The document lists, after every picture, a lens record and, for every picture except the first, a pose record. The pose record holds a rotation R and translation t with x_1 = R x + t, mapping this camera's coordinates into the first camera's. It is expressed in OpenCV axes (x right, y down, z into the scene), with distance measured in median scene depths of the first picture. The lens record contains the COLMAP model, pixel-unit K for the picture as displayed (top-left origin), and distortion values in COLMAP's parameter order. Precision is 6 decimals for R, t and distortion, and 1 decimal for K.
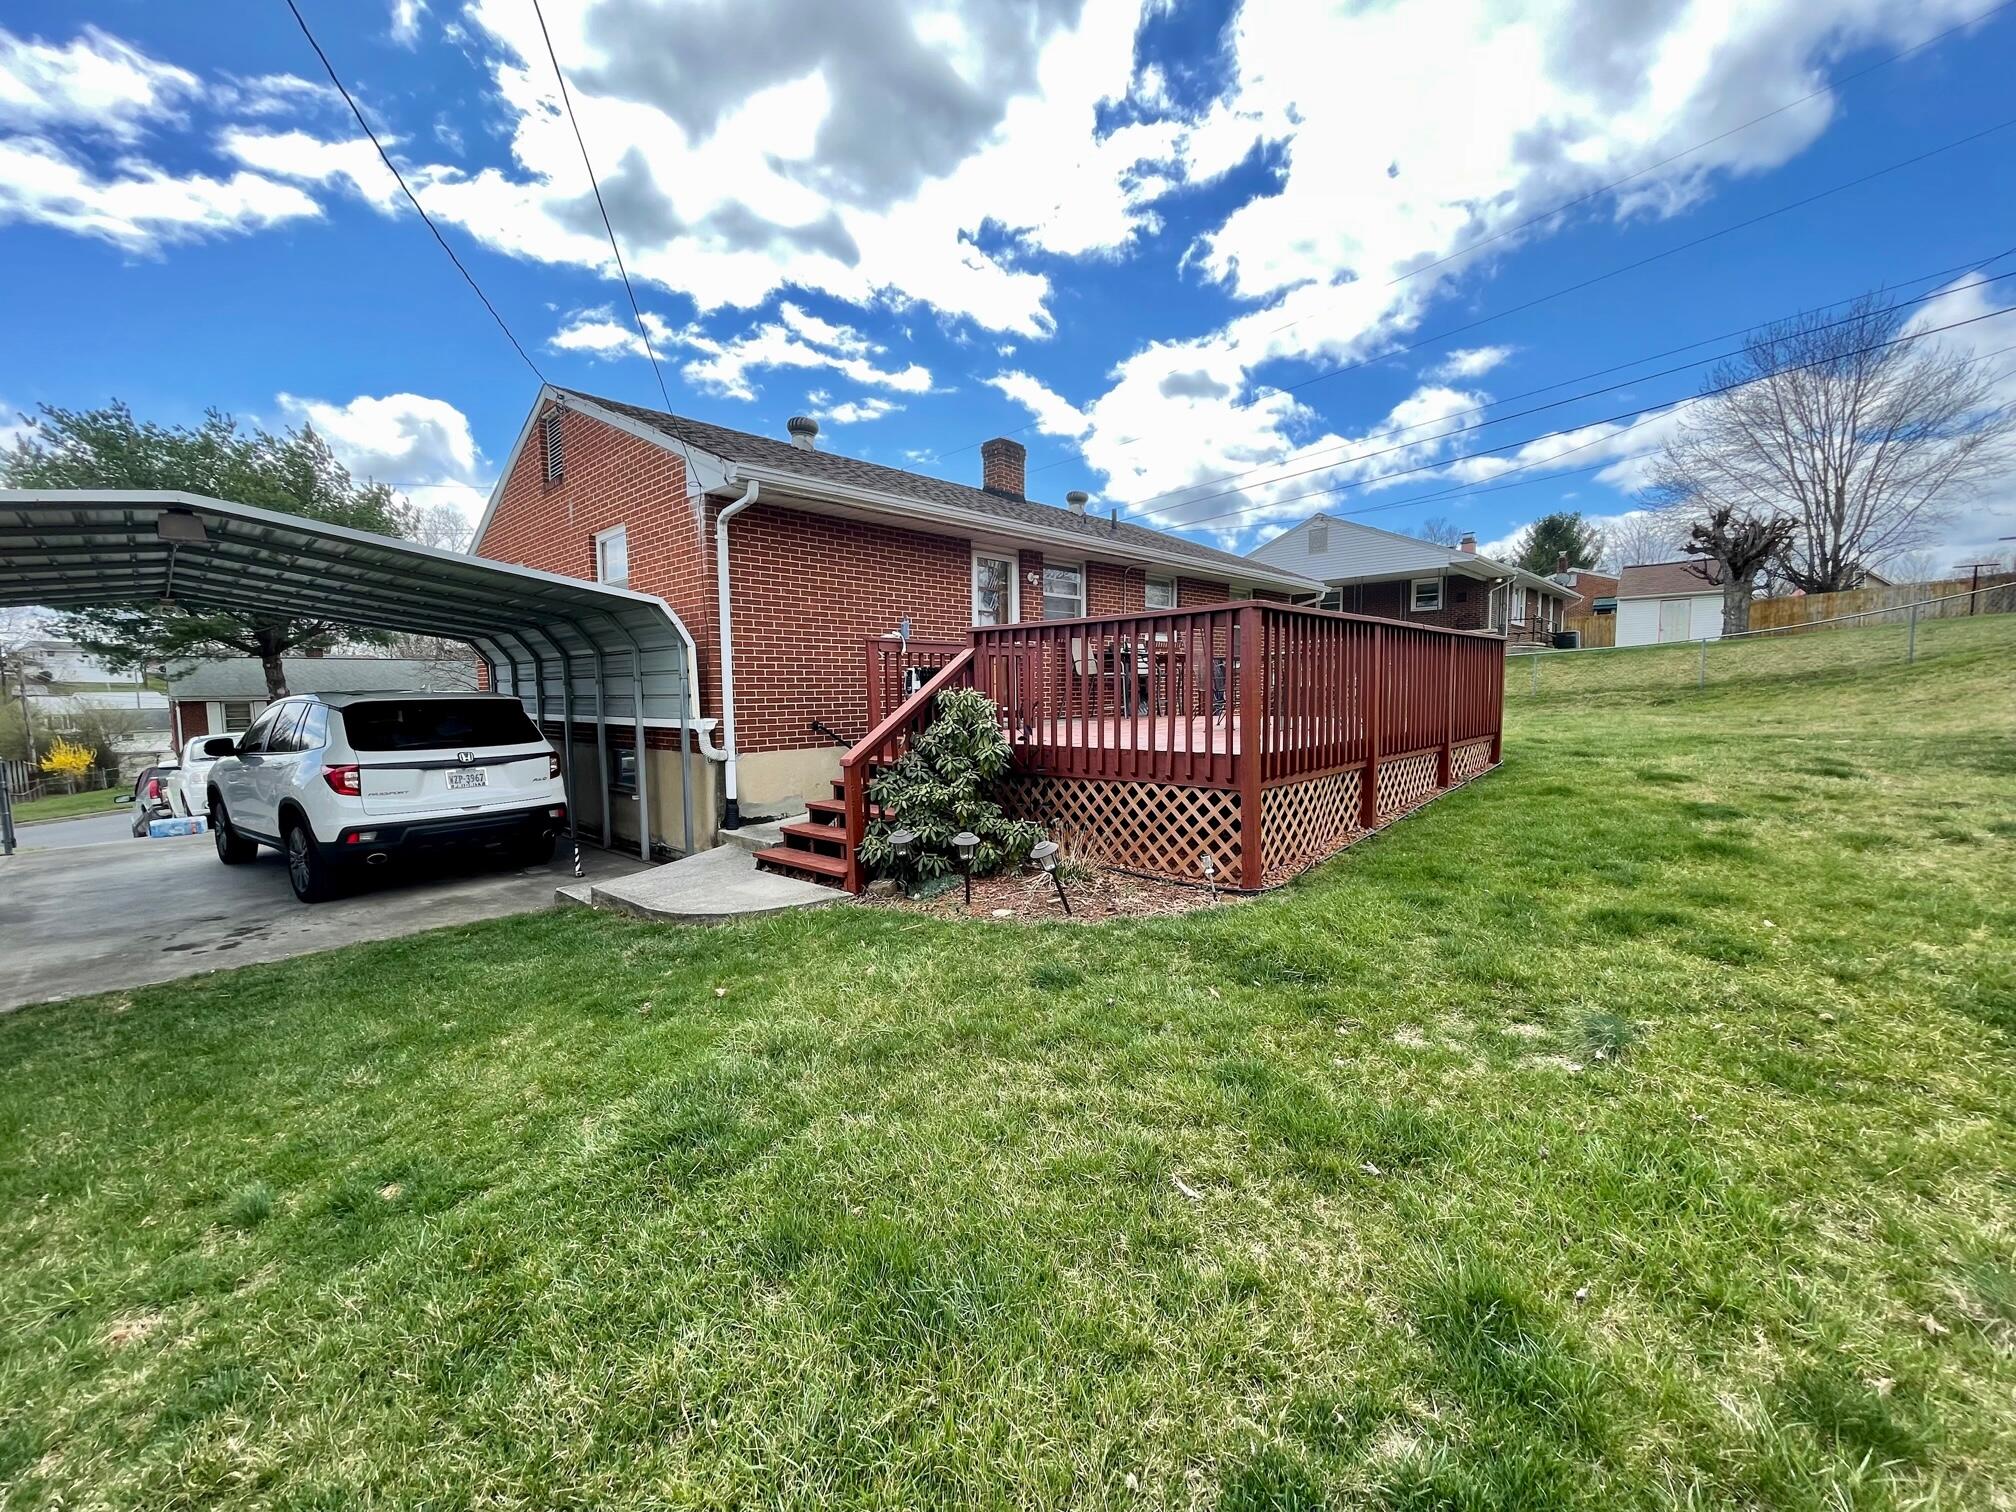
lens RADIAL K [[815.1, 0, 1005.8], [0, 815.1, 757.1], [0, 0, 1]] dist [0.000192, 0.000139]
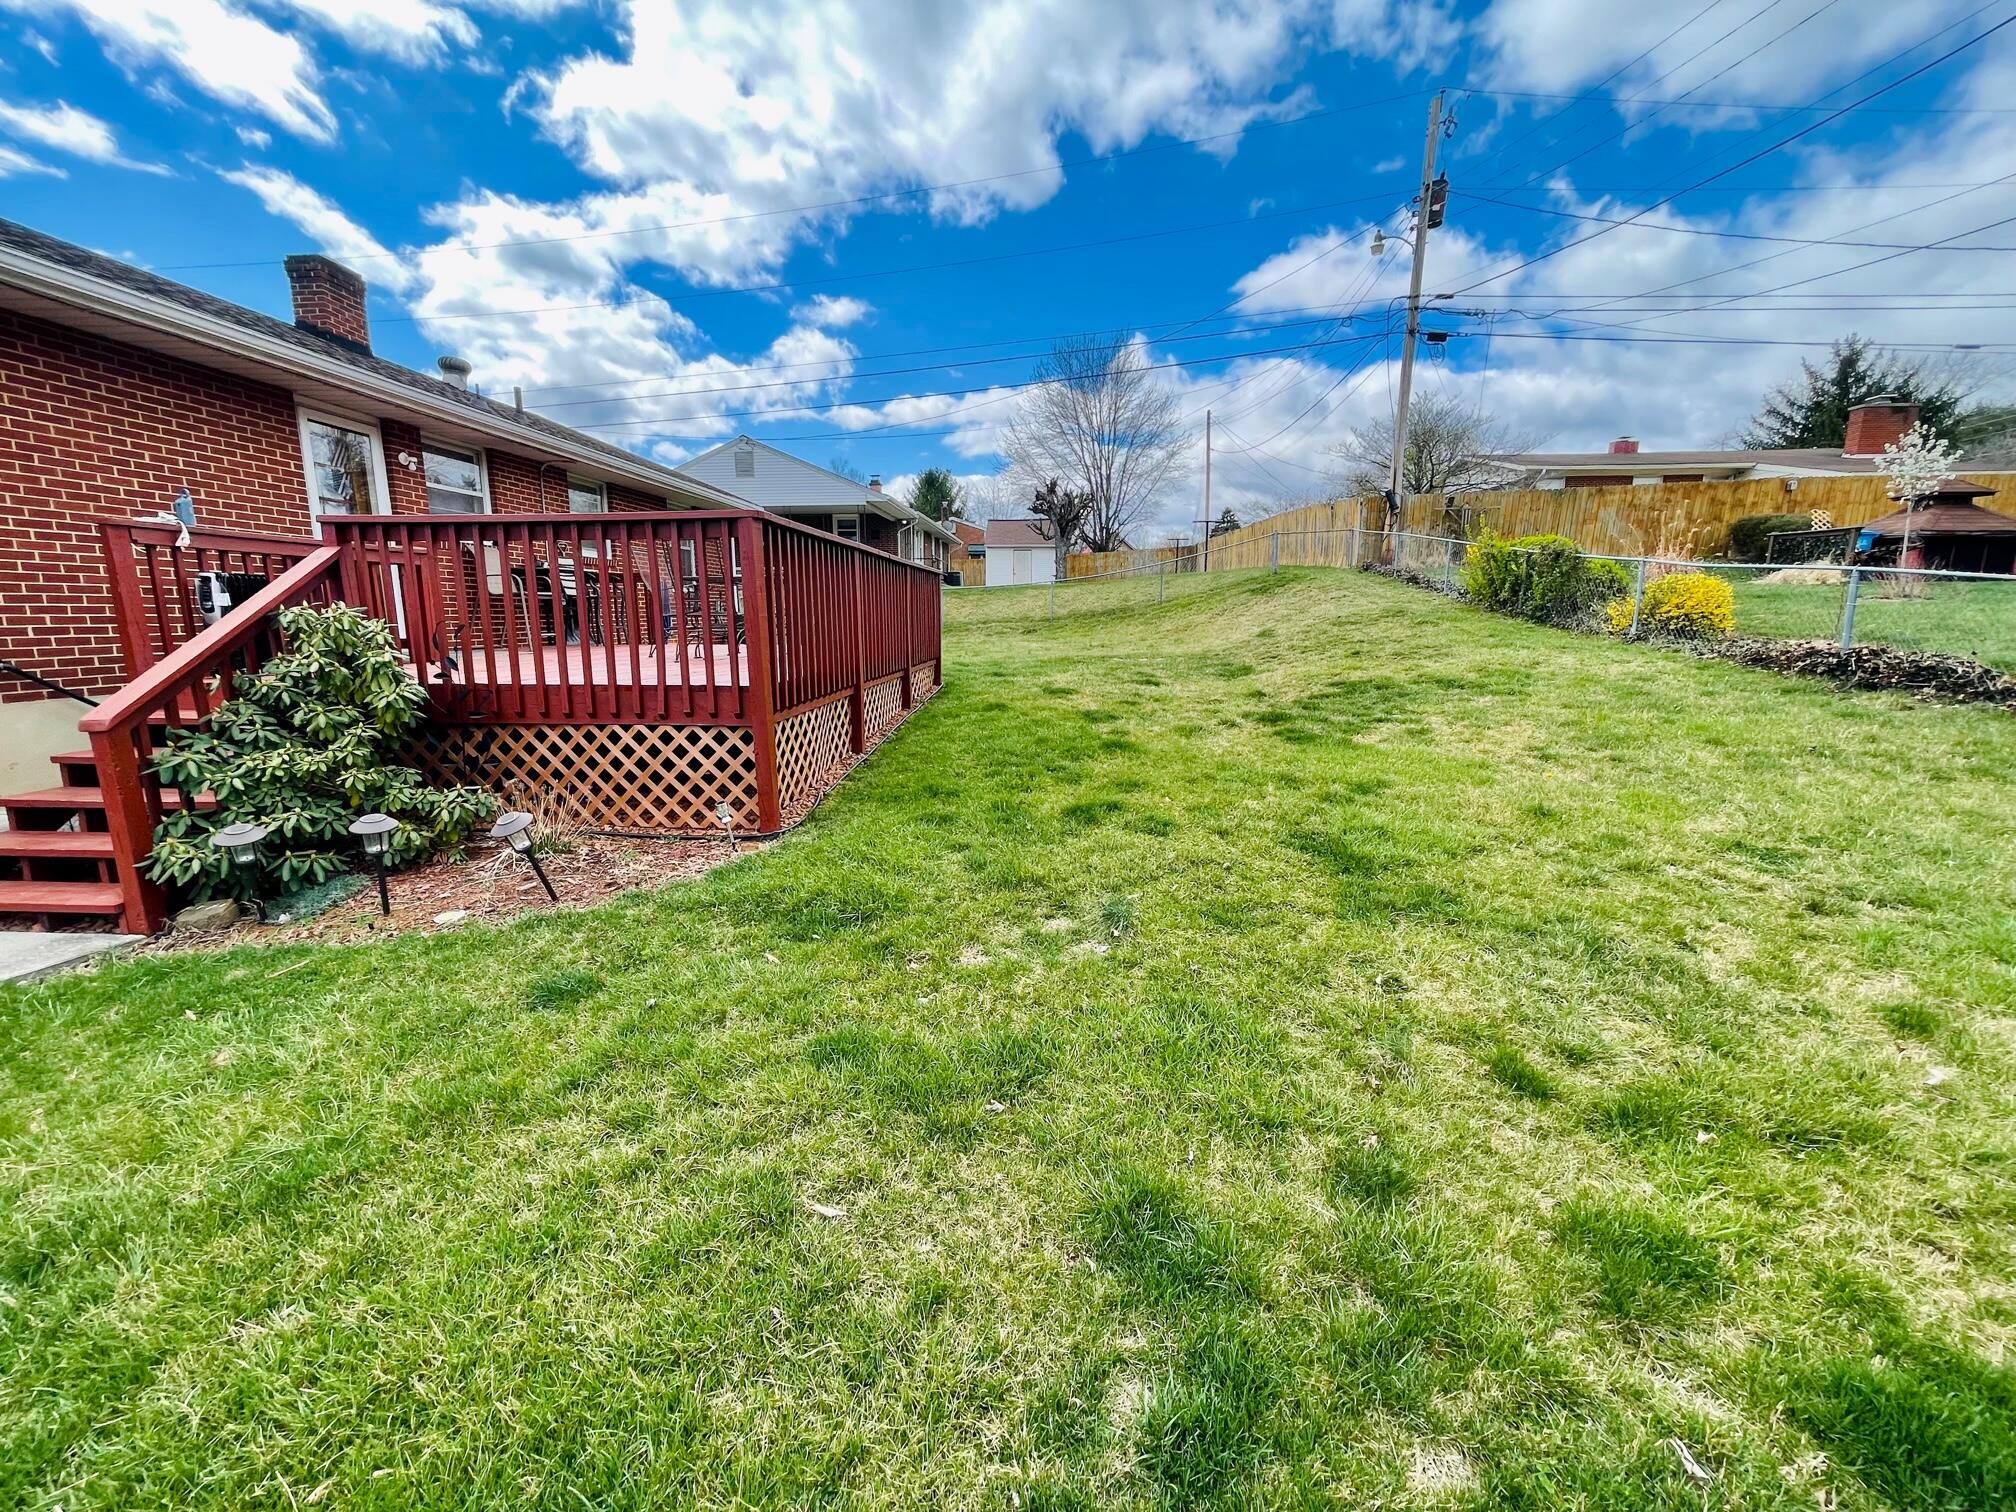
lens RADIAL K [[809.9, 0, 998.9], [0, 809.9, 760.8], [0, 0, 1]] dist [0.000816, -0.001001]
pose [[0.780279, -0.096791, 0.617896, -0.050319], [0.041010, 0.993744, 0.103879, -0.002082], [-0.624085, -0.055715, 0.779367, 0.126787]]
